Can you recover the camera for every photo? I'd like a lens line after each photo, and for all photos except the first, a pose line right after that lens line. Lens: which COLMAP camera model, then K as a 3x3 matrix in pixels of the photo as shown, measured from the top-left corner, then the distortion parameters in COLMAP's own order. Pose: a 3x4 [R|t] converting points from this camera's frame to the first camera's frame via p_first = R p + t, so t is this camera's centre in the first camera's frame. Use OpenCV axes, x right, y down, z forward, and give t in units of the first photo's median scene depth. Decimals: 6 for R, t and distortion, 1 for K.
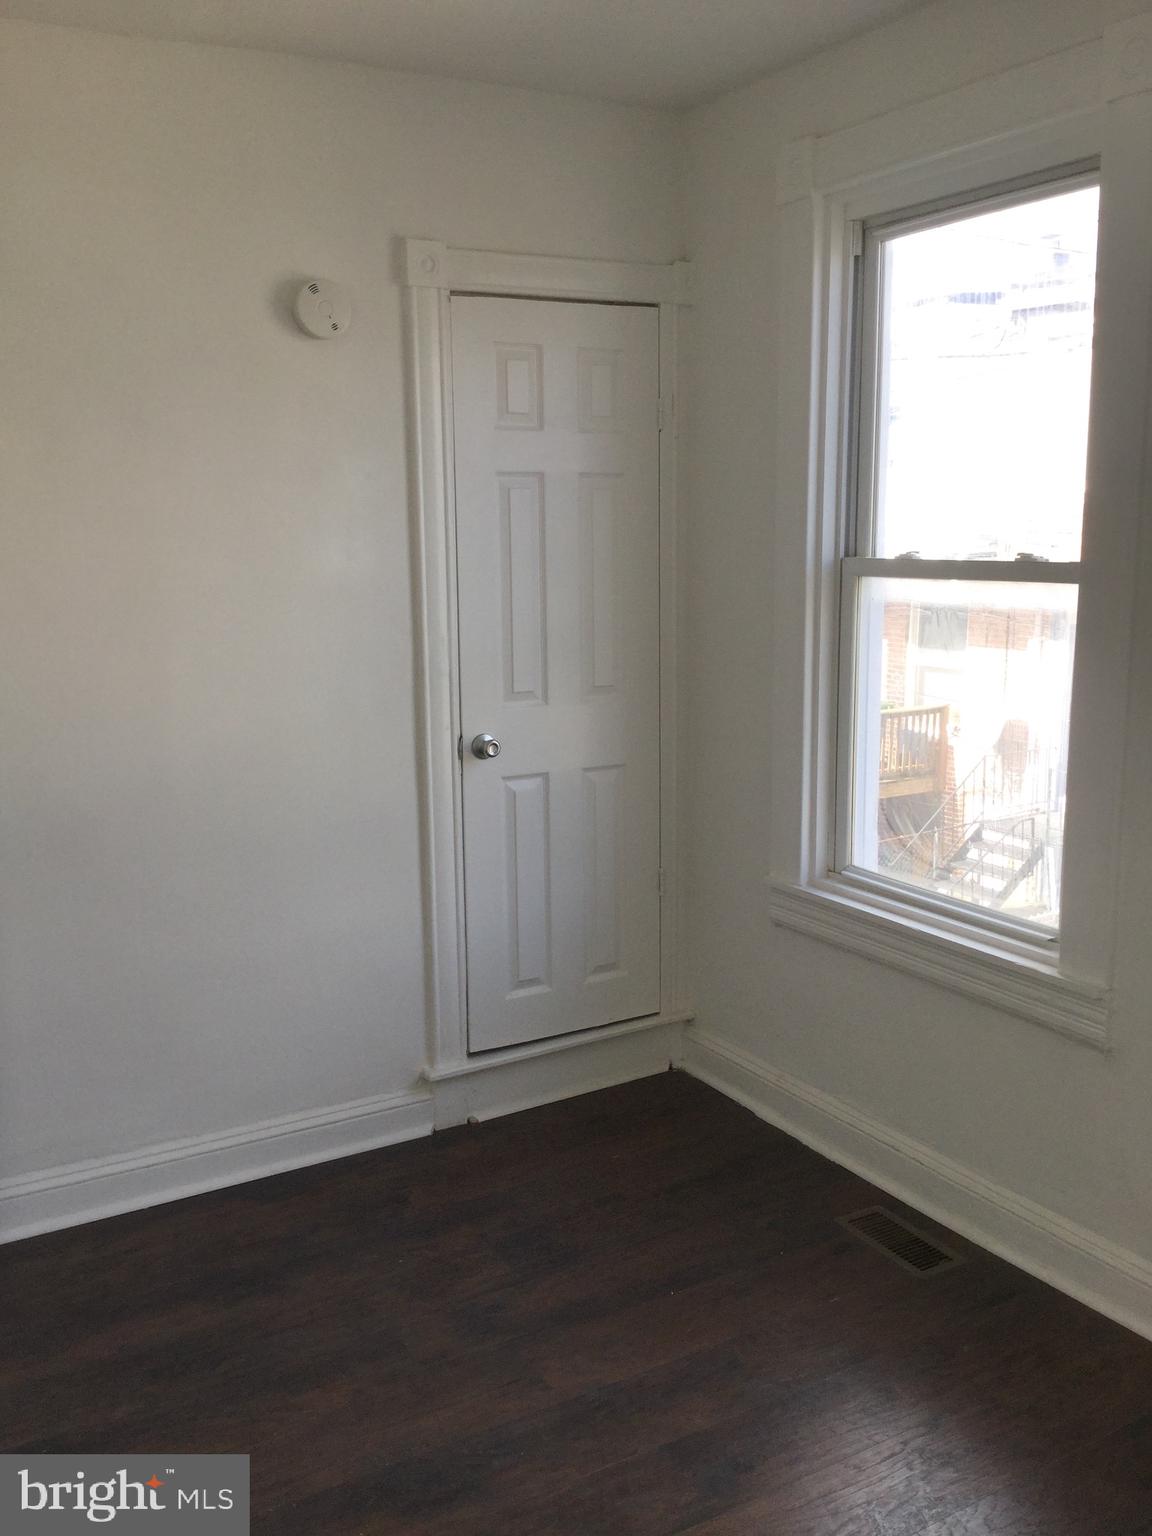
lens RADIAL K [[1382.5, 0, 570.2], [0, 1382.5, 765.4], [0, 0, 1]] dist [0.116506, -0.218749]
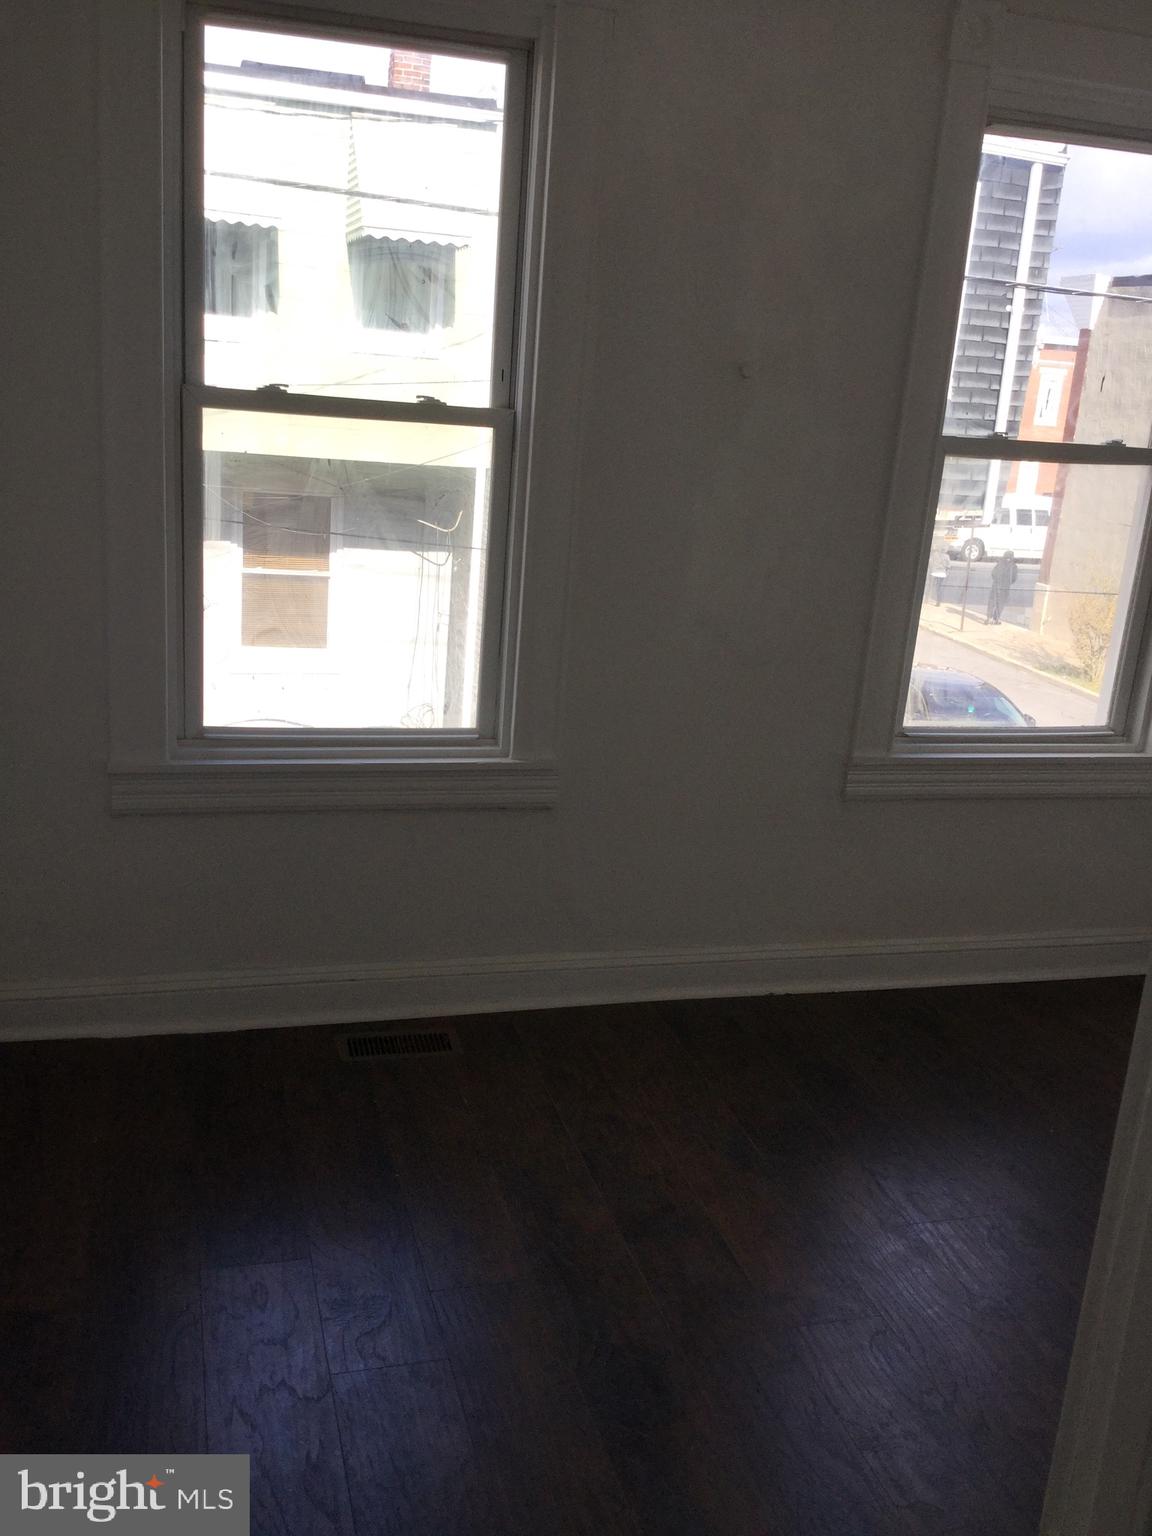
lens RADIAL K [[1382.5, 0, 570.2], [0, 1382.5, 765.4], [0, 0, 1]] dist [0.116506, -0.218749]
pose [[0.217467, -0.248312, 0.943954, -0.707443], [0.084242, 0.968265, 0.235300, -0.114336], [-0.972426, 0.028350, 0.231484, 0.625001]]
